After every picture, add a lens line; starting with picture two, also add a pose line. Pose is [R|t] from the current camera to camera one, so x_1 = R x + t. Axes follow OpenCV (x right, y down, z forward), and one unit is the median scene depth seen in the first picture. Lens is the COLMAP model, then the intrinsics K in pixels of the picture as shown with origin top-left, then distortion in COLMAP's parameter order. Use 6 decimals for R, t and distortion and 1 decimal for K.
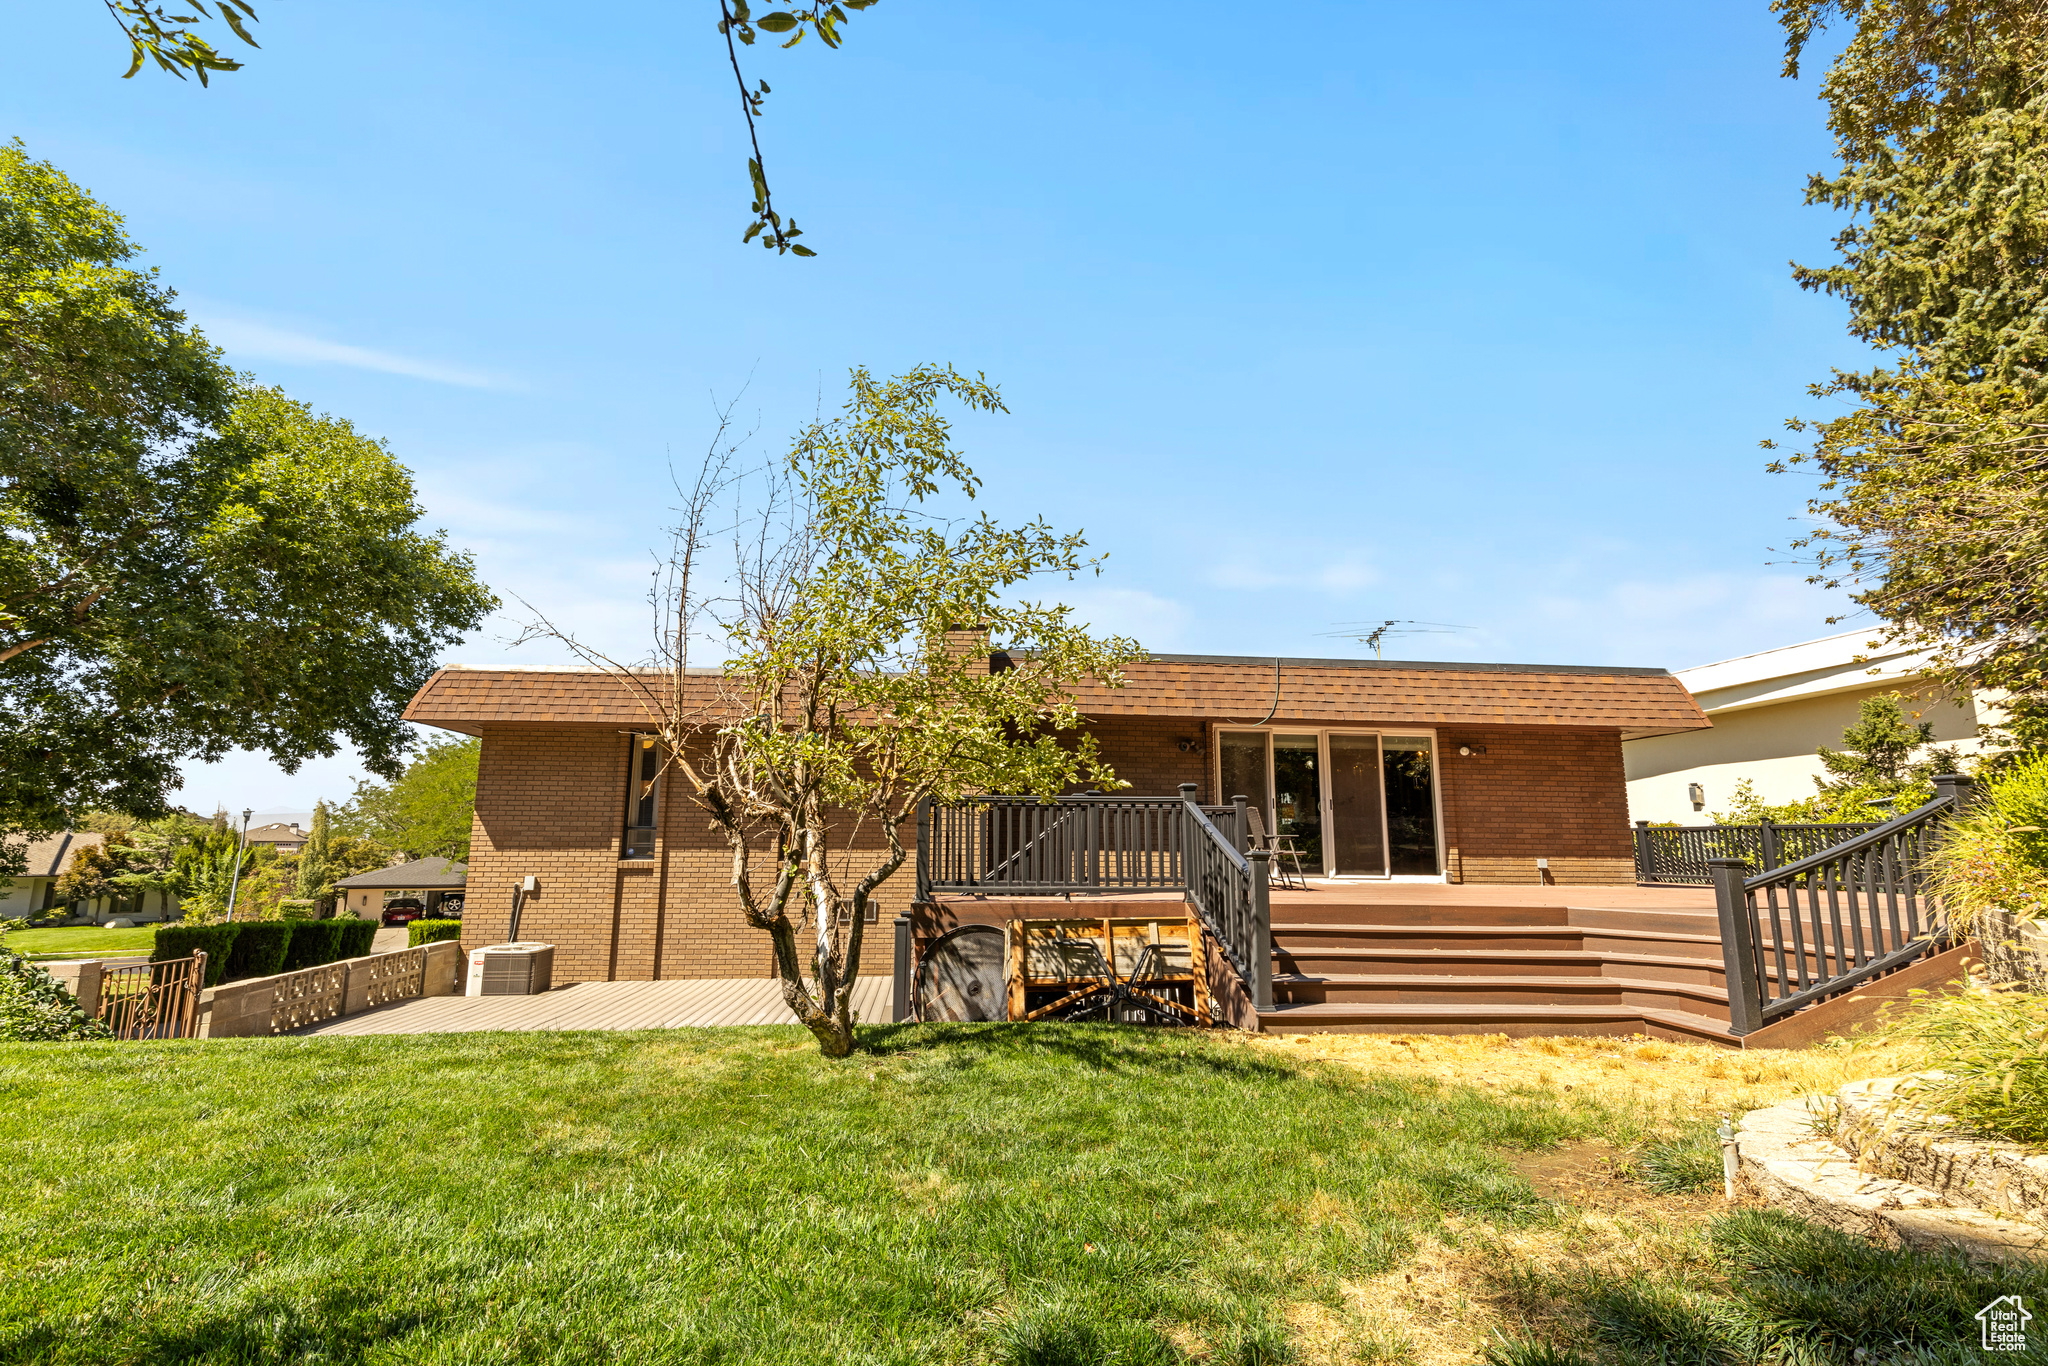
lens RADIAL K [[923.3, 0, 1011.2], [0, 923.3, 694.8], [0, 0, 1]] dist [0.001547, 0.000843]
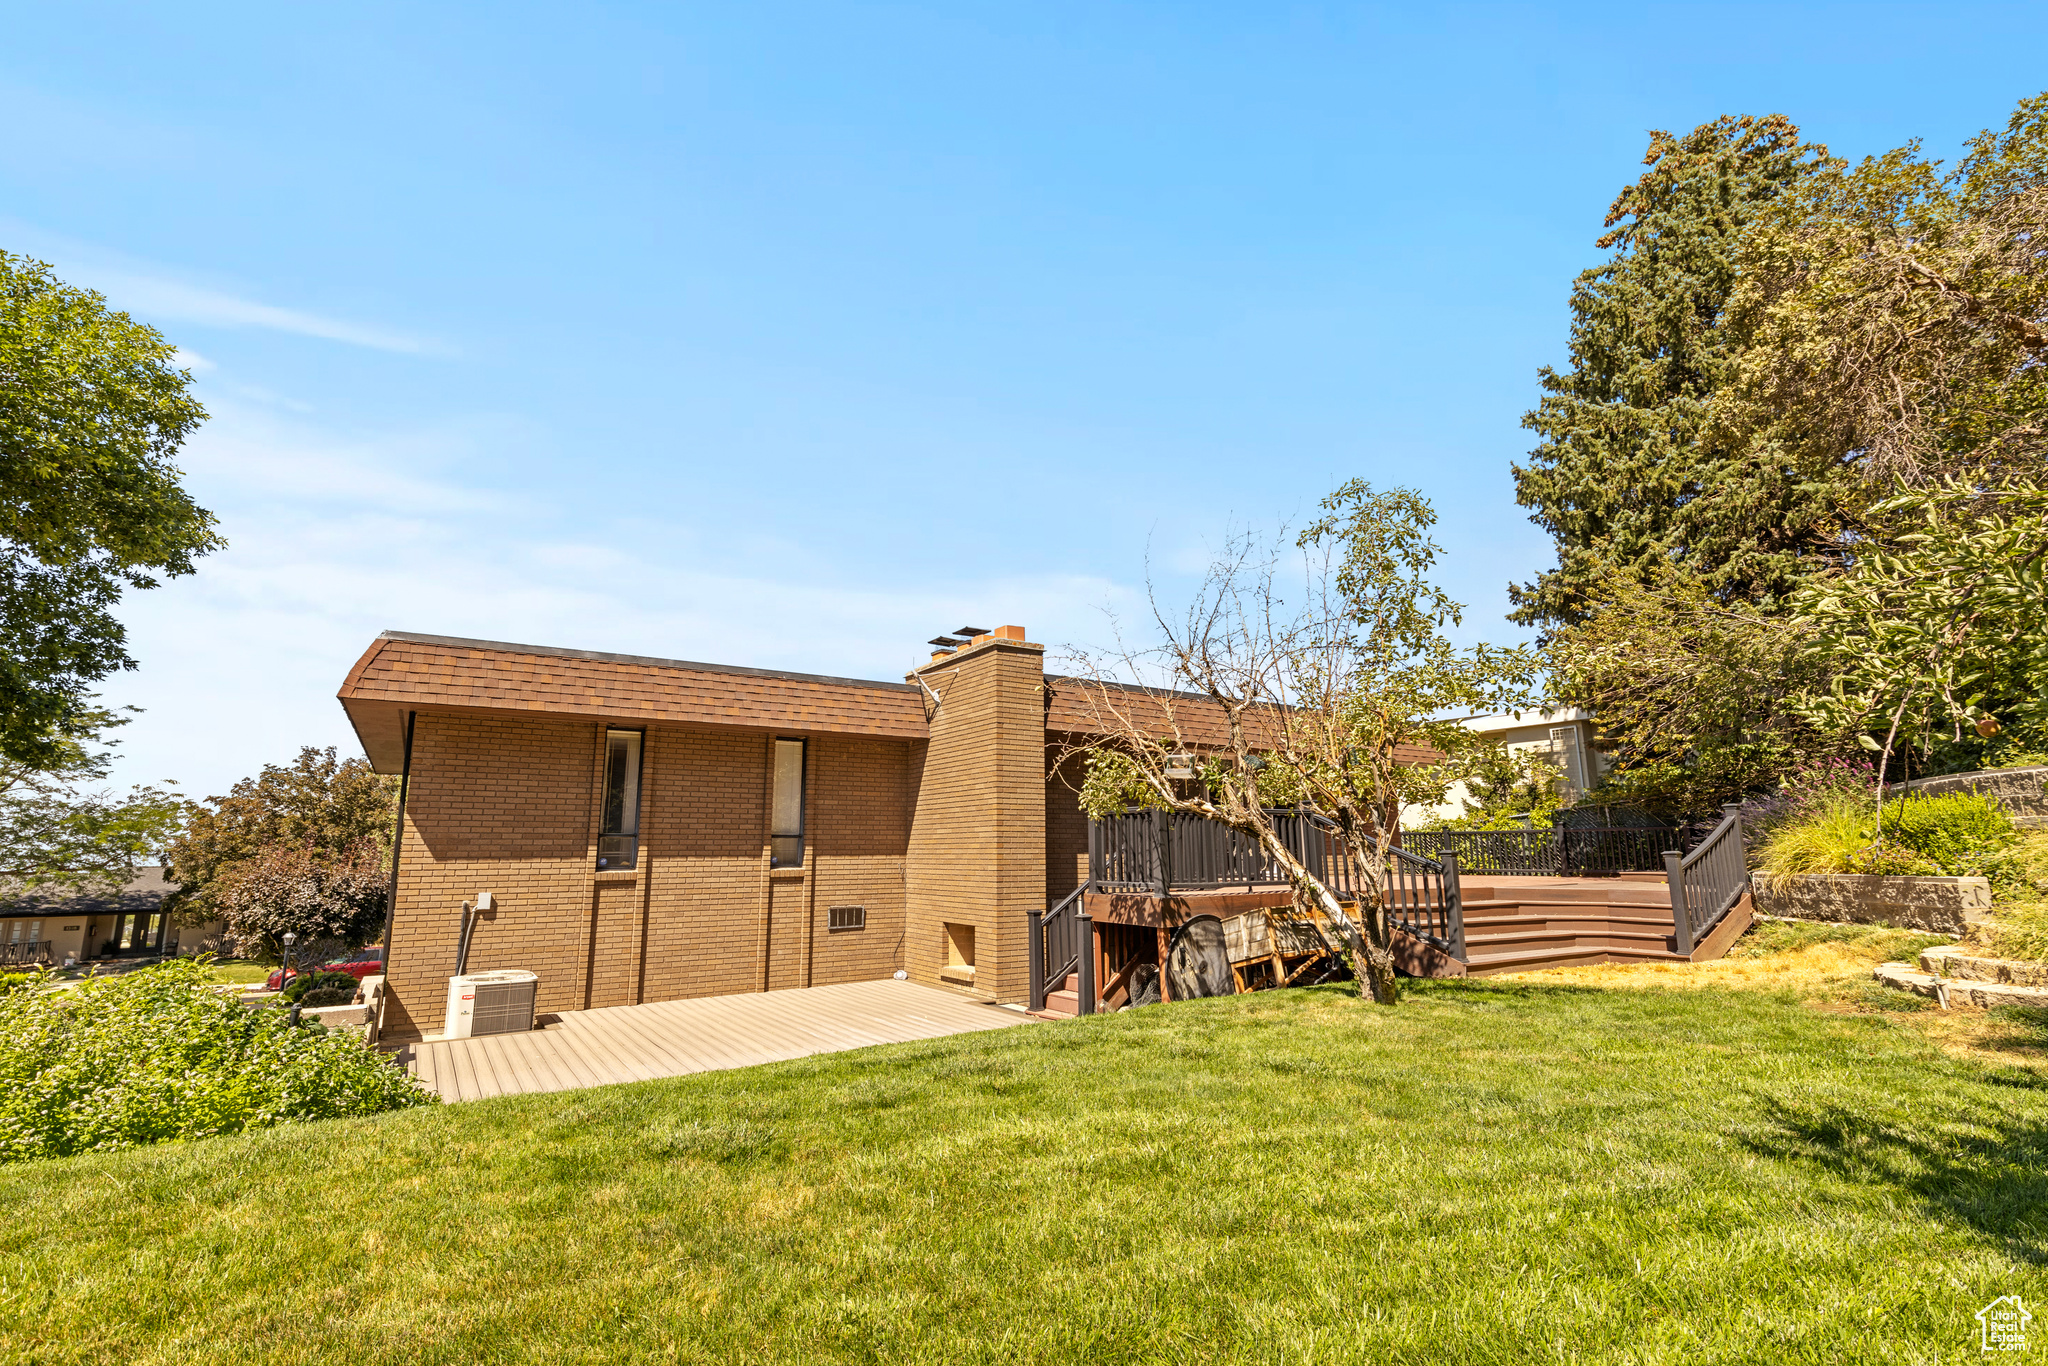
lens RADIAL K [[923.3, 0, 1019.6], [0, 923.3, 686.1], [0, 0, 1]] dist [0.001547, 0.000843]
pose [[0.881991, 0.073761, 0.465458, -0.511401], [-0.065401, 0.997276, -0.034111, 0.005856], [-0.466706, -0.000356, 0.884412, 0.029819]]
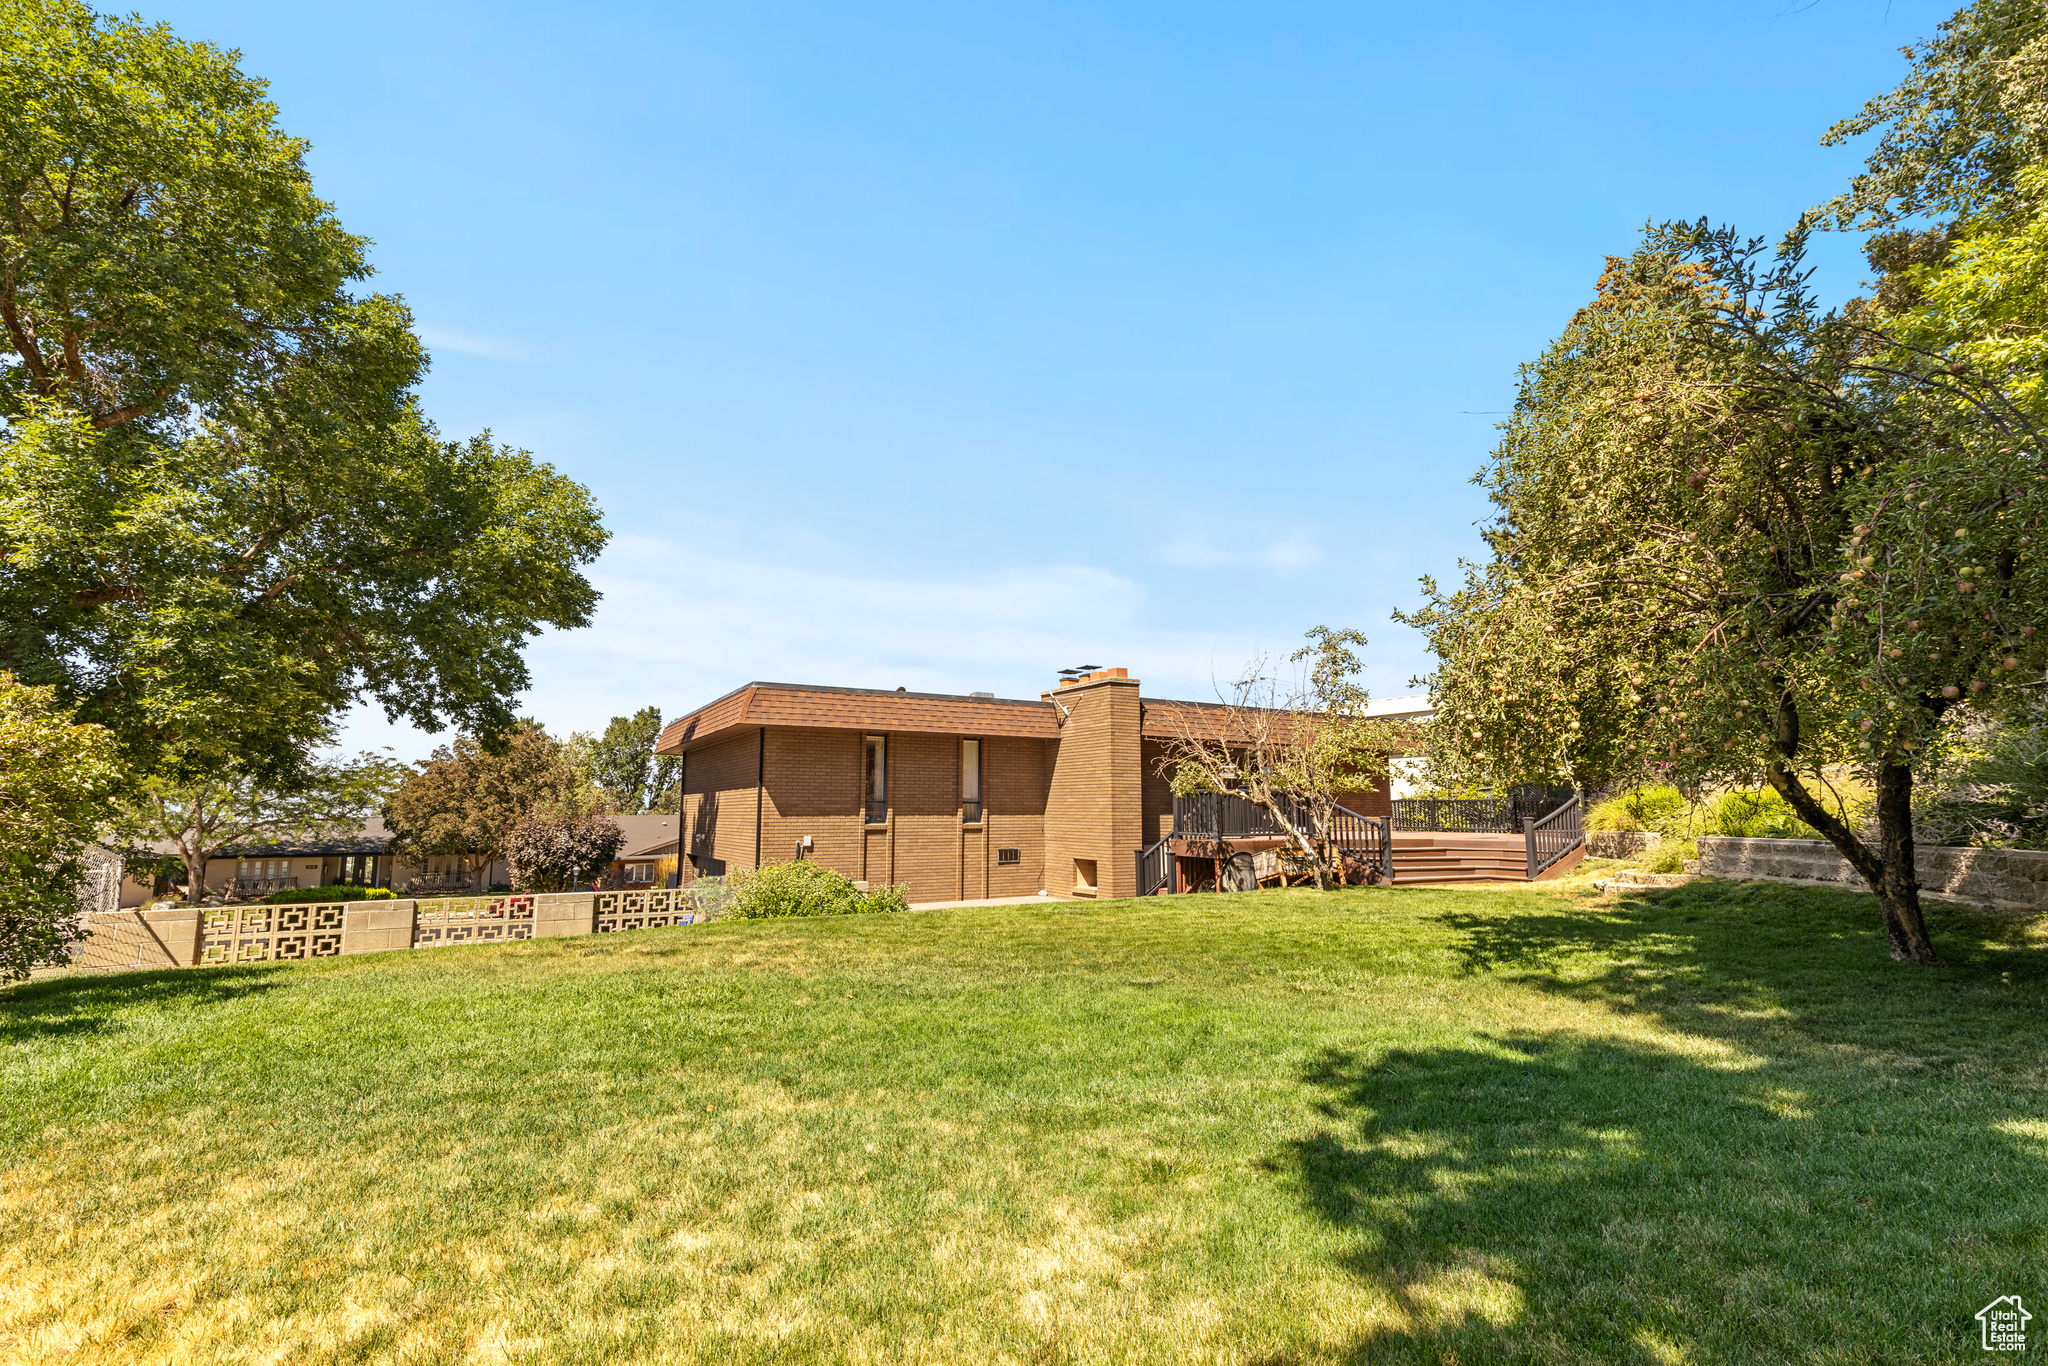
lens RADIAL K [[923.3, 0, 1020.0], [0, 923.3, 683.6], [0, 0, 1]] dist [0.001547, 0.000843]
pose [[0.904840, 0.054083, 0.422303, -0.858367], [-0.065320, 0.997790, 0.012172, -0.075398], [-0.420711, -0.038598, 0.906373, -0.411055]]
